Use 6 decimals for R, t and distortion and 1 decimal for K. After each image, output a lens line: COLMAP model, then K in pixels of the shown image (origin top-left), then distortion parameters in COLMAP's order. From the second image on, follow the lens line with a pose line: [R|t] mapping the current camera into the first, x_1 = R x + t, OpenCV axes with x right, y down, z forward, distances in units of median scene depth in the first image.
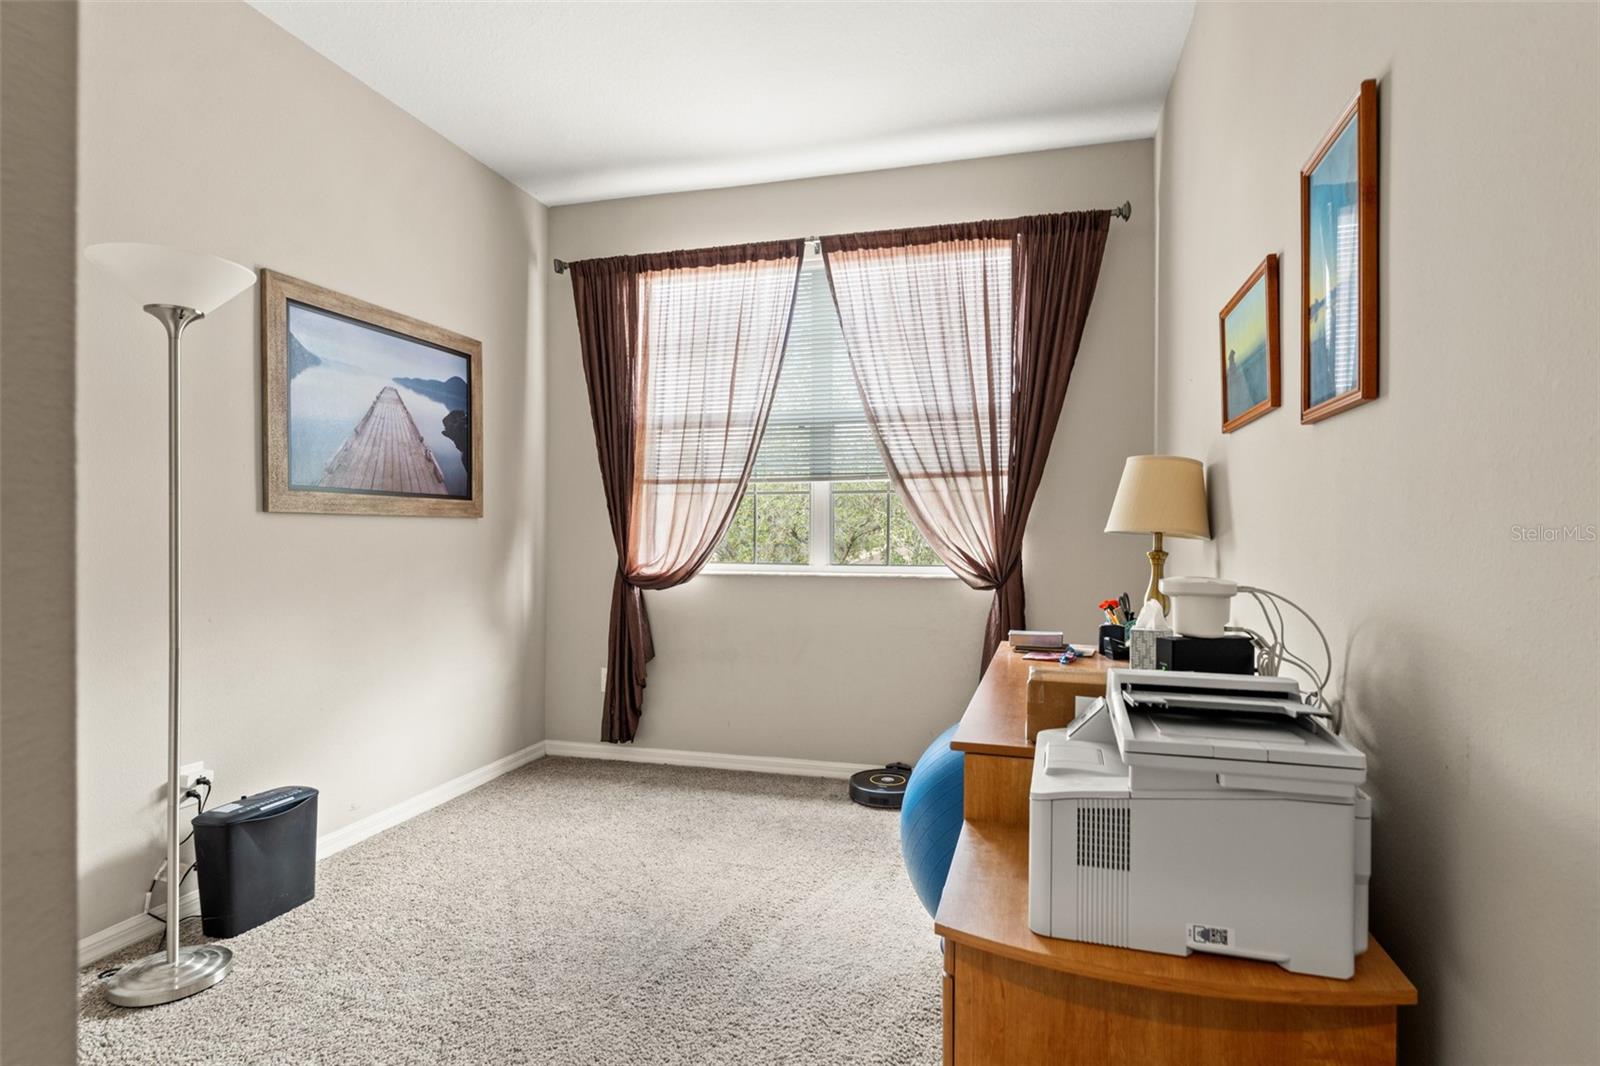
lens RADIAL K [[811.8, 0, 800.0], [0, 811.8, 533.0], [0, 0, 1]] dist [0.000750, 0.000042]
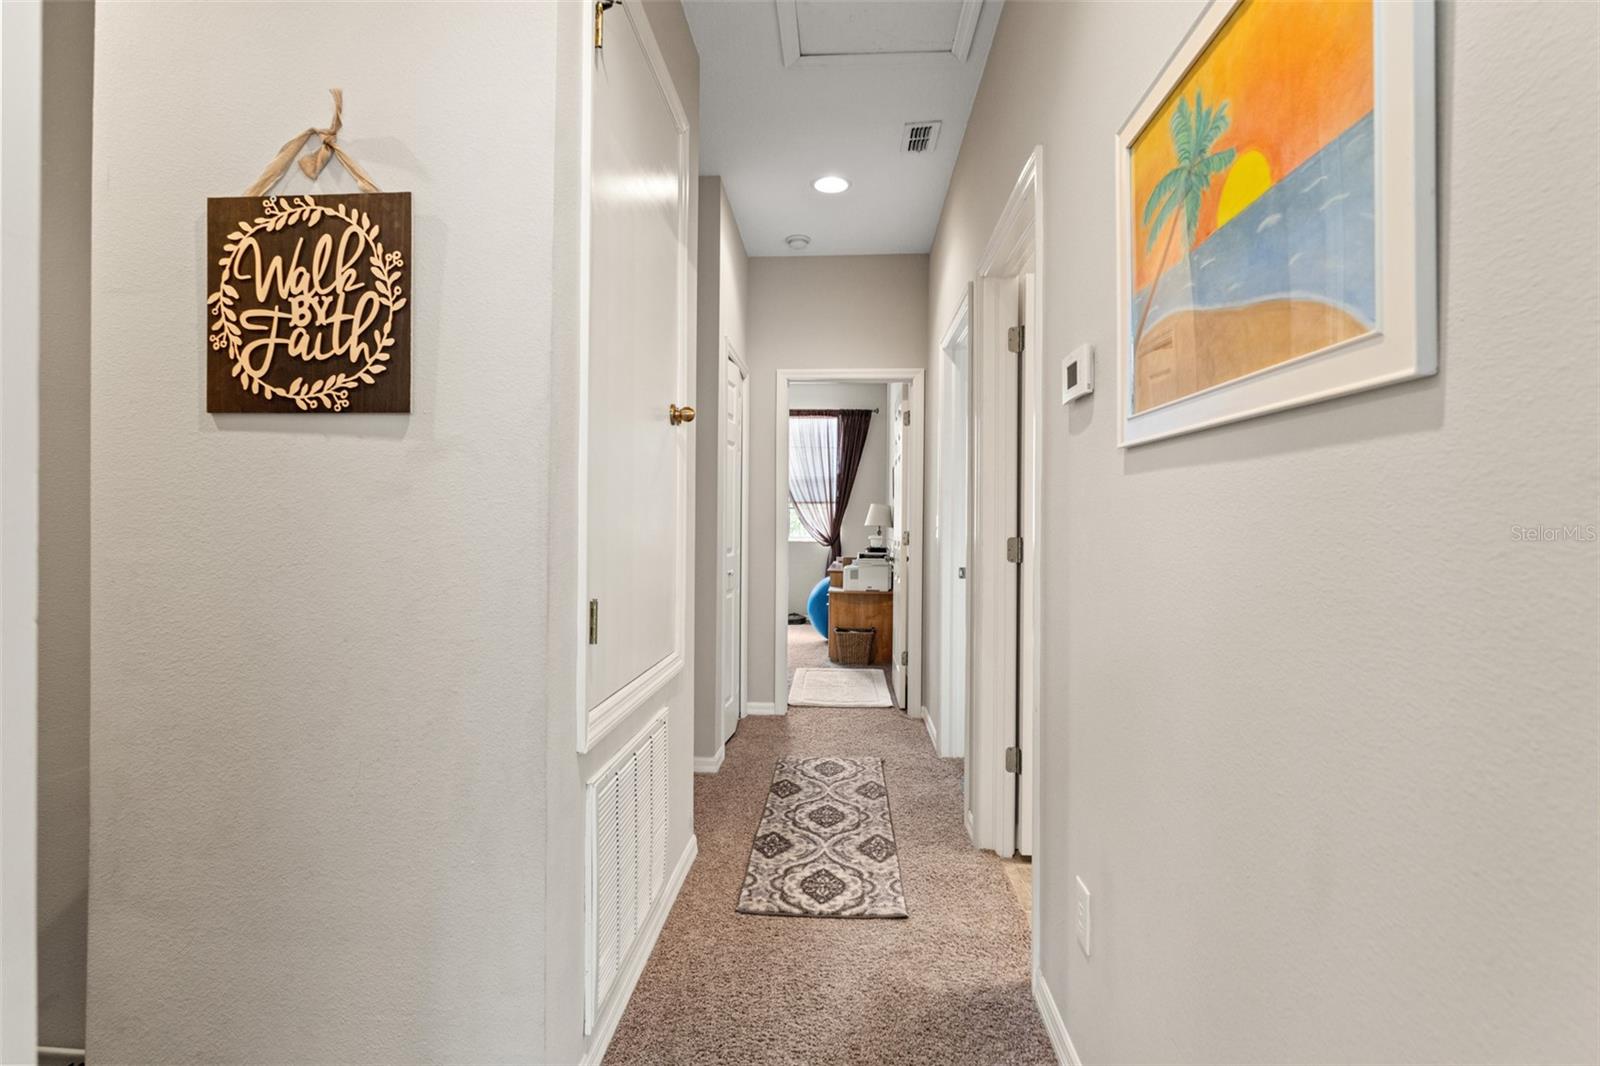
lens RADIAL K [[734.3, 0, 799.4], [0, 734.3, 525.2], [0, 0, 1]] dist [-0.000286, -0.000039]
pose [[0.976940, 0.005670, 0.213441, -0.383042], [-0.006997, 0.999961, 0.005464, -0.011730], [-0.213401, -0.006832, 0.976941, -1.362708]]
